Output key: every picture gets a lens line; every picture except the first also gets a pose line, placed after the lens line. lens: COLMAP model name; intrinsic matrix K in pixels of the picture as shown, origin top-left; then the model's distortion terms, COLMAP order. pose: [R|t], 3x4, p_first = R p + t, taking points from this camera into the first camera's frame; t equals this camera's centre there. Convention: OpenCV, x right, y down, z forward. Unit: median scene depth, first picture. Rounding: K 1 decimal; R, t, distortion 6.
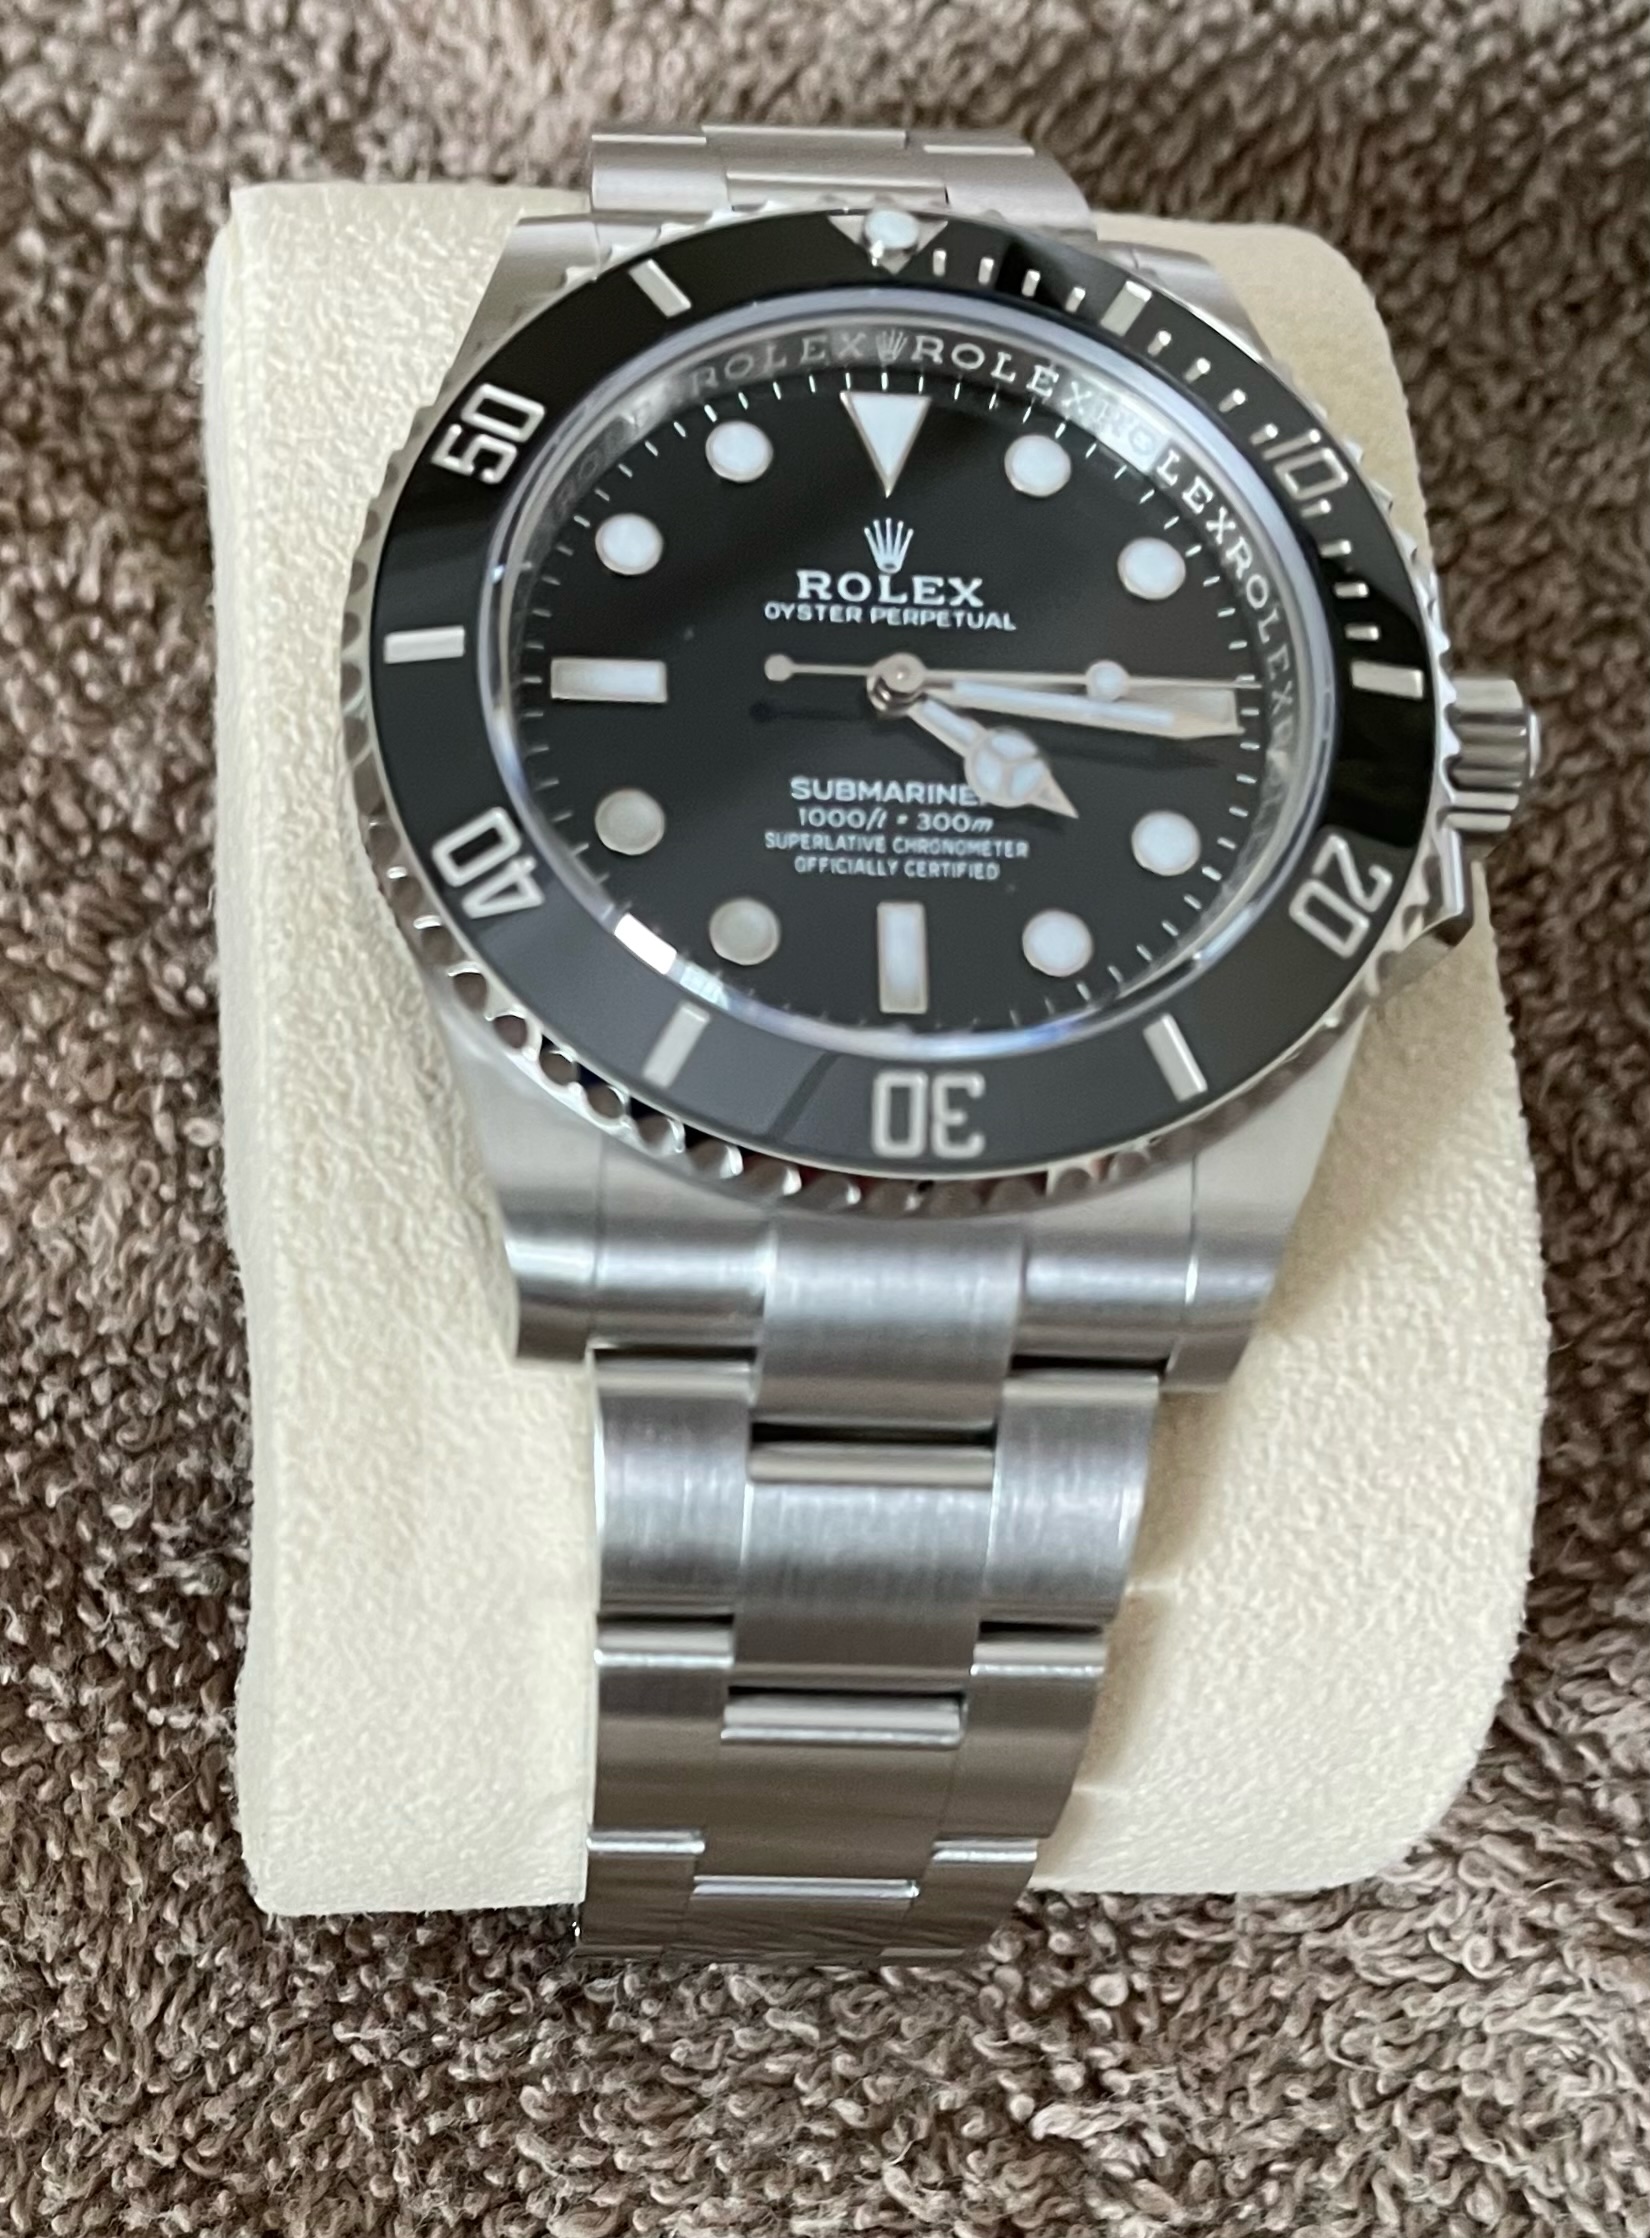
lens RADIAL K [[3212.9, 0, 329.4], [0, 3212.9, 1468.8], [0, 0, 1]] dist [0.095013, -0.122036]
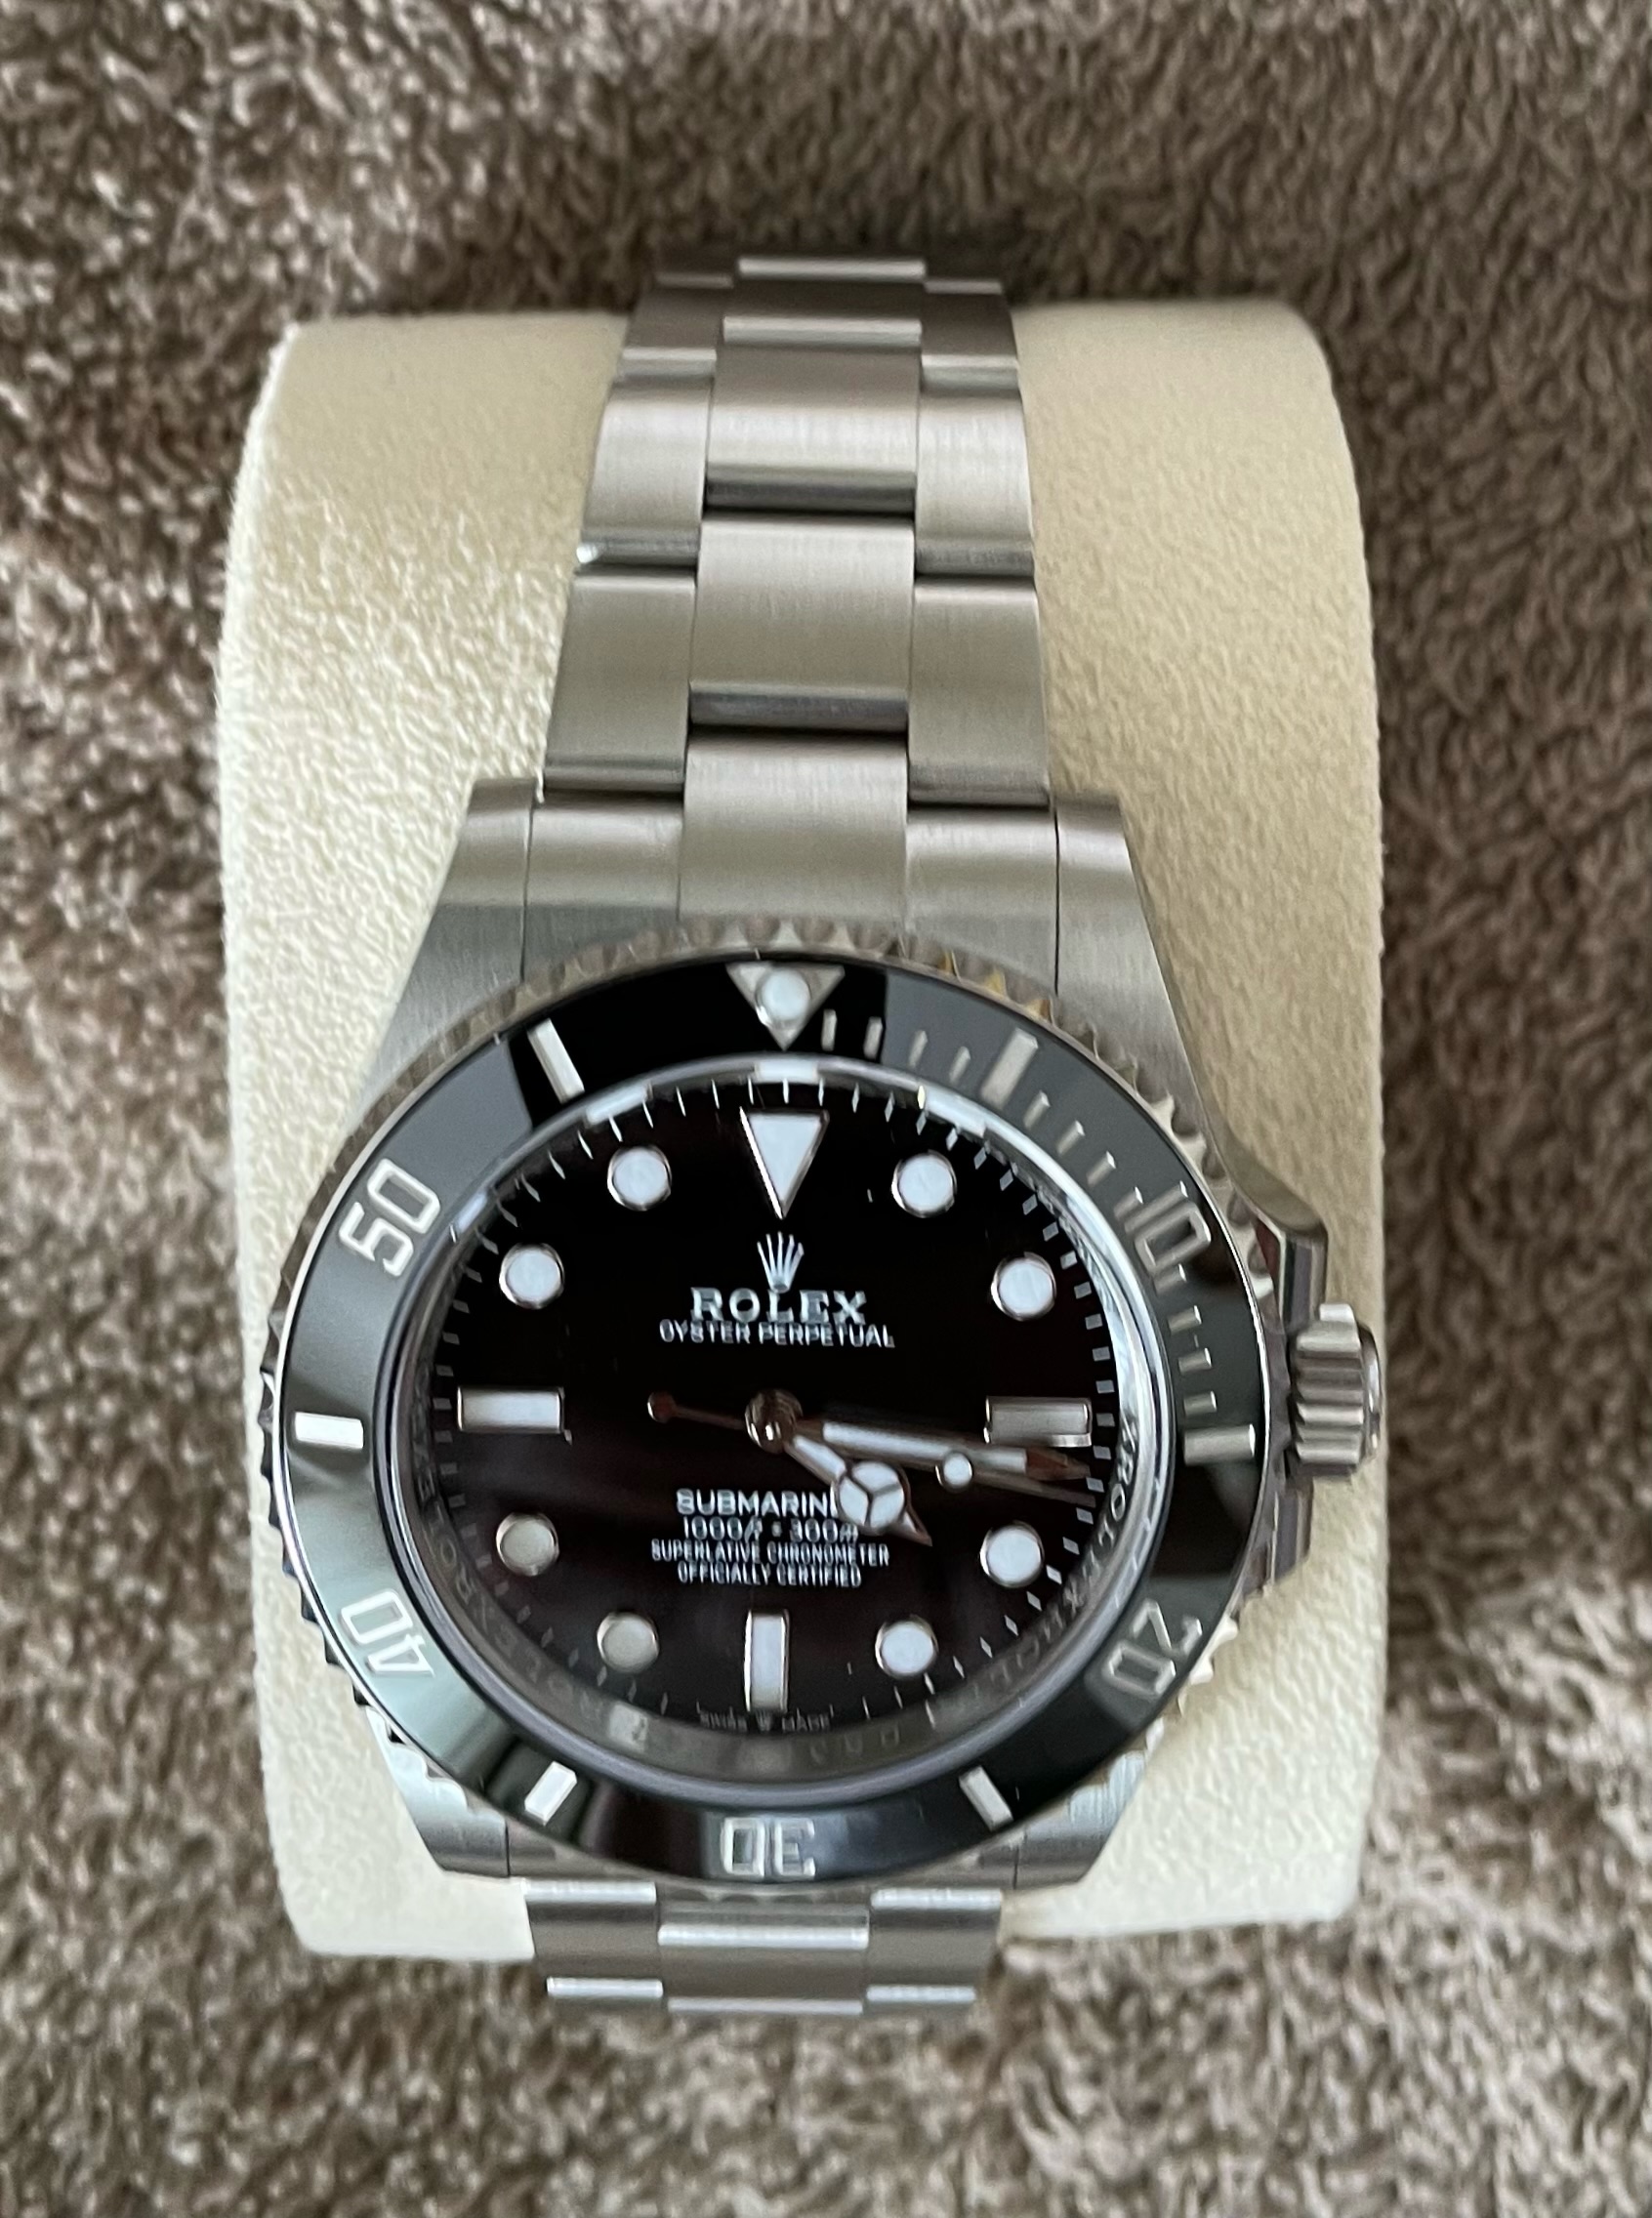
lens RADIAL K [[3140.5, 0, 835.8], [0, 3140.5, 621.9], [0, 0, 1]] dist [0.084991, -0.099401]
pose [[0.998623, 0.021534, -0.047842, 0.229600], [0.002233, 0.893617, 0.448825, -0.913603], [0.052418, -0.448314, 0.892338, 0.163999]]
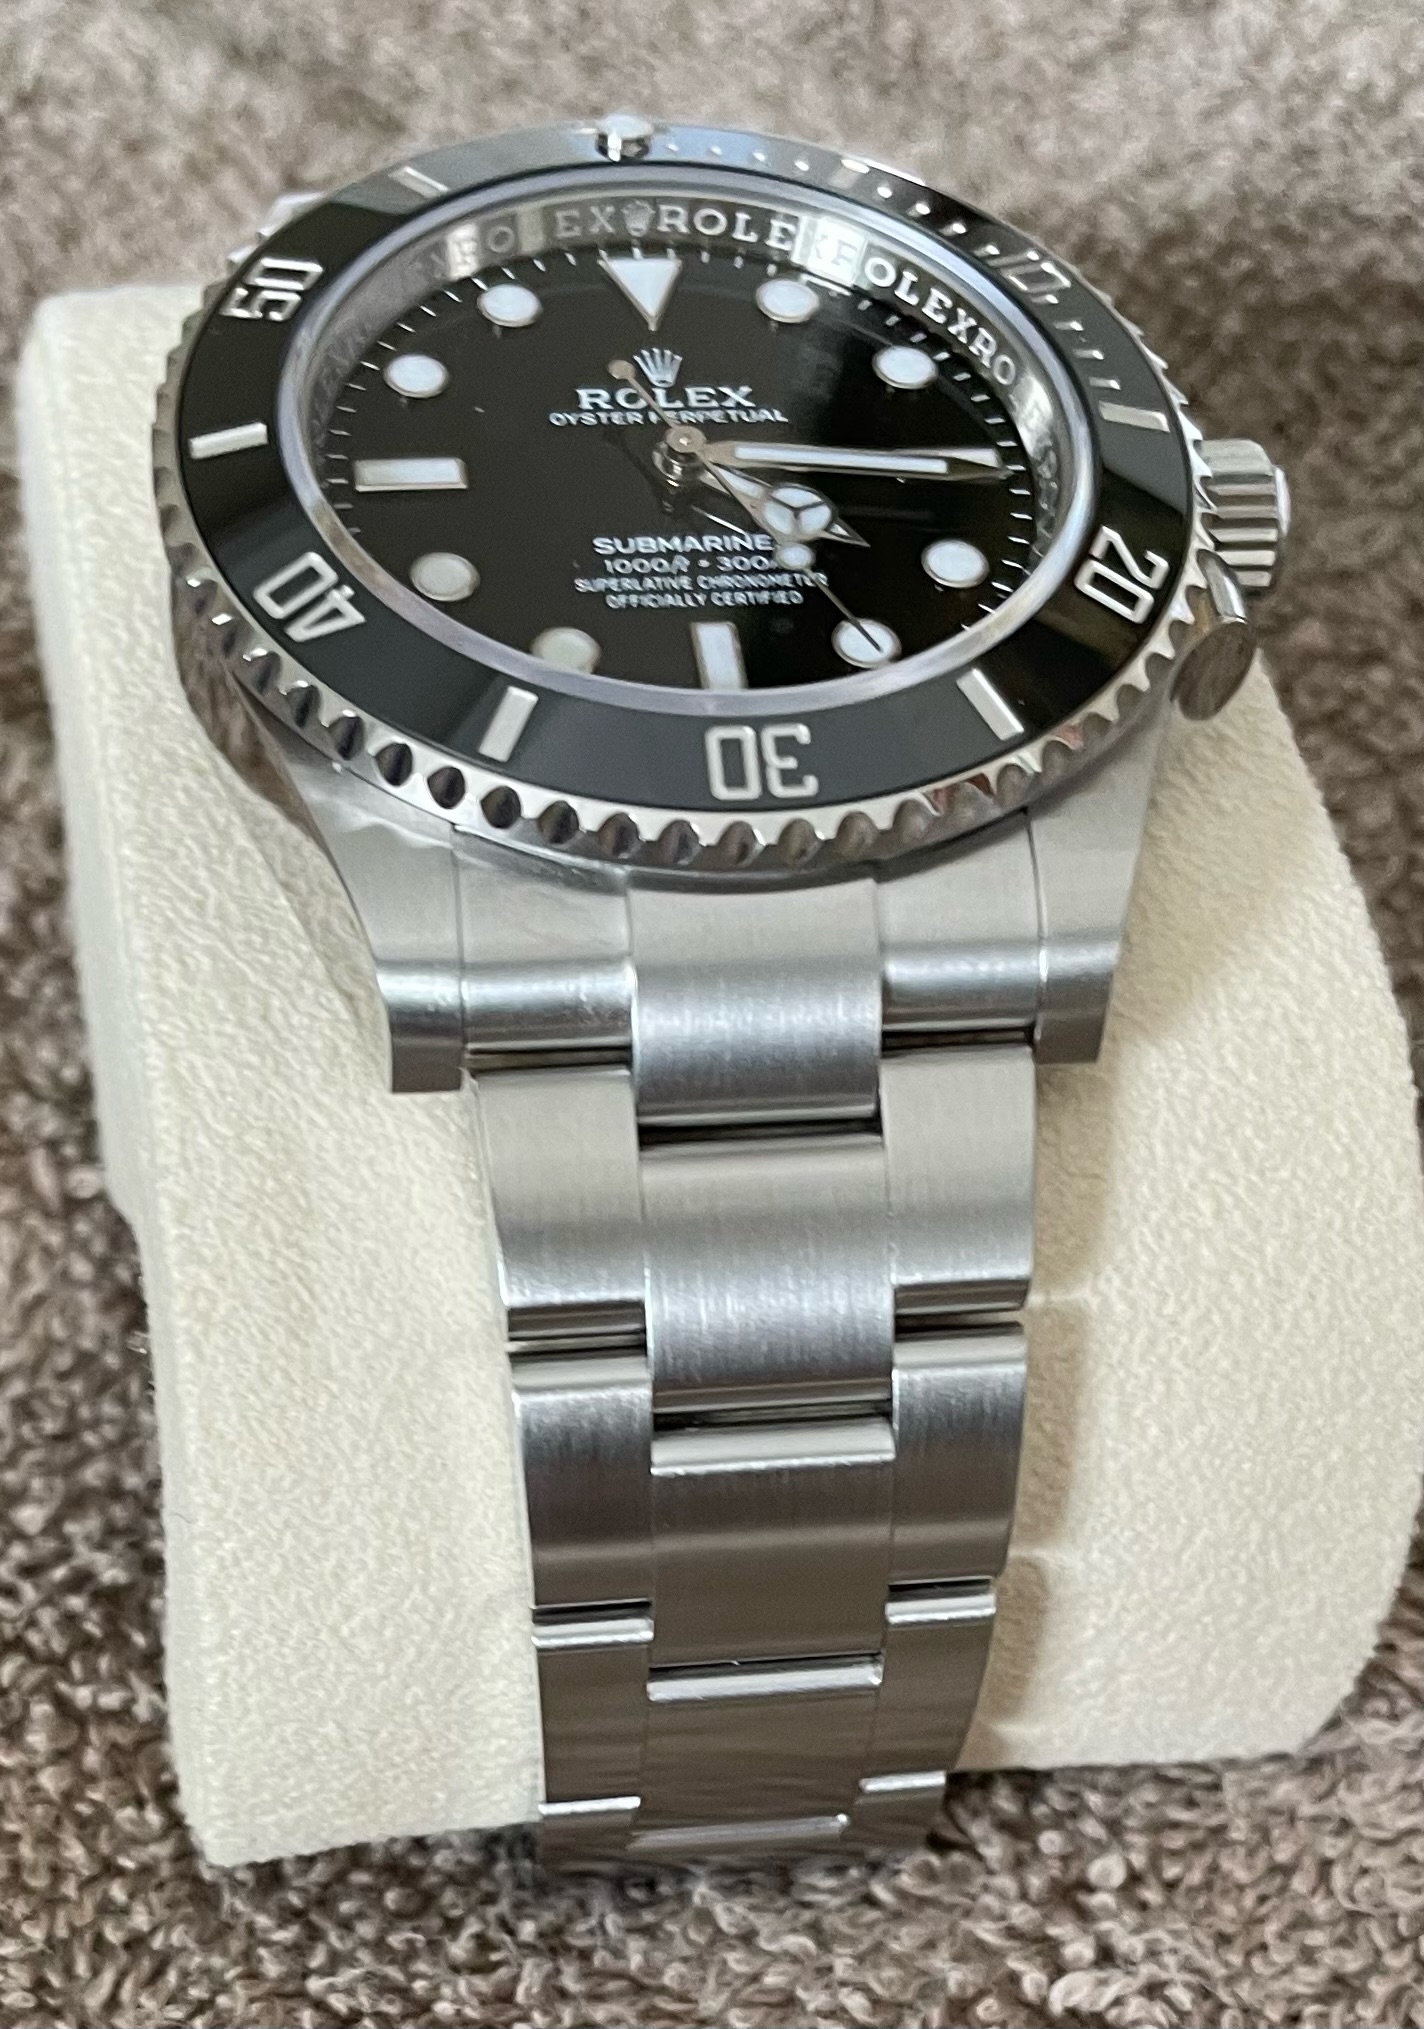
lens RADIAL K [[3247.5, 0, 478.3], [0, 3247.5, 1575.1], [0, 0, 1]] dist [0.146153, -0.434989]
pose [[0.992485, -0.101861, 0.067812, 0.000240], [0.115961, 0.959869, -0.255353, 0.353172], [-0.039080, 0.261298, 0.964467, 0.065110]]
